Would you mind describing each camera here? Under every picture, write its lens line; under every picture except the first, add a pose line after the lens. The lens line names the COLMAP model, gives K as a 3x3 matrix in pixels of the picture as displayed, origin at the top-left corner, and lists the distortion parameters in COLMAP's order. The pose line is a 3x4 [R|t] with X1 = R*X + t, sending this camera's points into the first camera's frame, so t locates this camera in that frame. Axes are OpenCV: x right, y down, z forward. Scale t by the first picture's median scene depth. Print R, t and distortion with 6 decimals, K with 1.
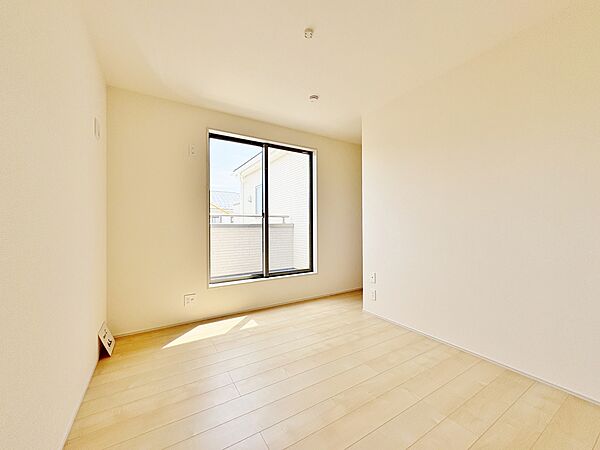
lens RADIAL K [[238.1, 0, 300.0], [0, 238.1, 225.0], [0, 0, 1]] dist [0.001570, 0.000106]
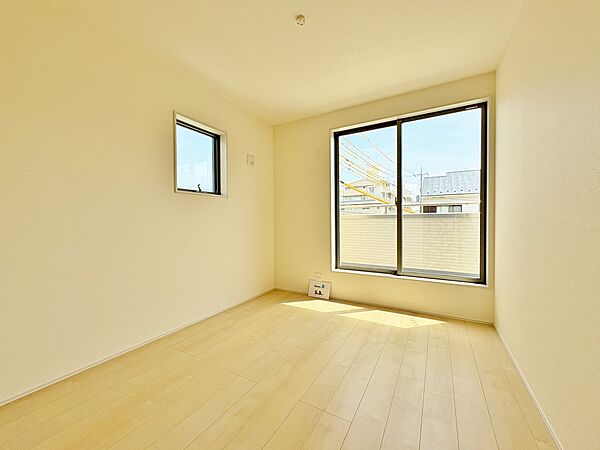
lens RADIAL K [[238.1, 0, 300.0], [0, 238.1, 225.0], [0, 0, 1]] dist [0.001570, 0.000106]
pose [[0.483486, 0.027218, -0.874929, 0.444056], [0.013058, 0.999181, 0.038300, -0.003251], [0.875255, -0.029942, 0.482735, 0.267820]]
